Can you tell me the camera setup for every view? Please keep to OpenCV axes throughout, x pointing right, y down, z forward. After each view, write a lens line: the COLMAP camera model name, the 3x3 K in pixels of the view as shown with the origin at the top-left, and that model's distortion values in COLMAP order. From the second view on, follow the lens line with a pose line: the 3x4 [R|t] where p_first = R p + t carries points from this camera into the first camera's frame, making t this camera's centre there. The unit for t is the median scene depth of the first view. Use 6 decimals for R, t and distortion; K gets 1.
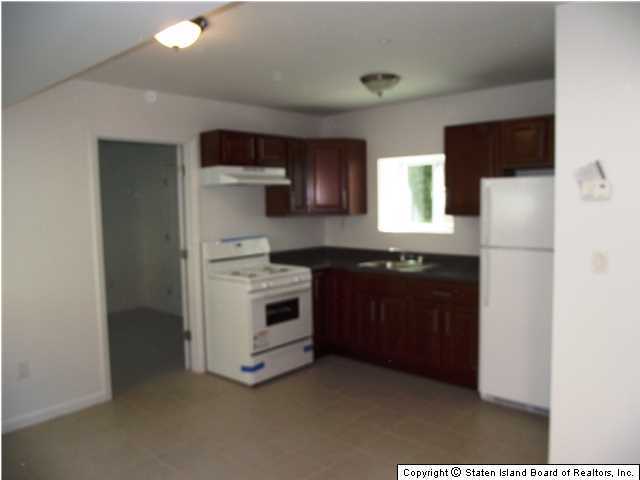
lens RADIAL K [[508.2, 0, 320.6], [0, 508.2, 240.0], [0, 0, 1]] dist [-0.047170, 0.000092]
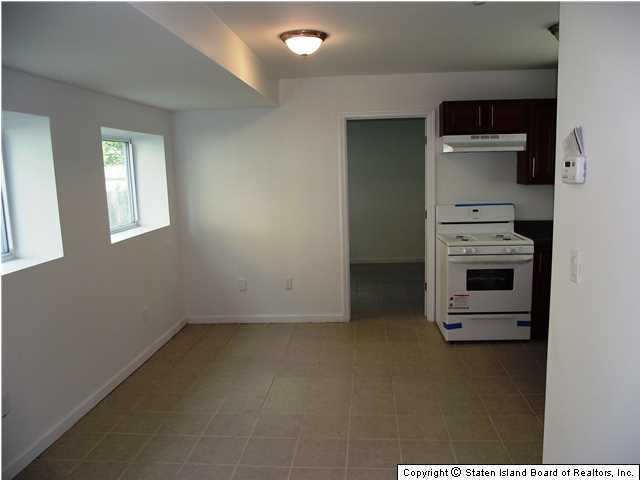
lens RADIAL K [[508.2, 0, 322.3], [0, 508.2, 239.5], [0, 0, 1]] dist [-0.047170, 0.000092]
pose [[0.620368, 0.115490, -0.775761, 0.476034], [-0.046255, 0.992765, 0.110806, -0.032789], [0.782946, -0.032857, 0.621222, 0.118770]]
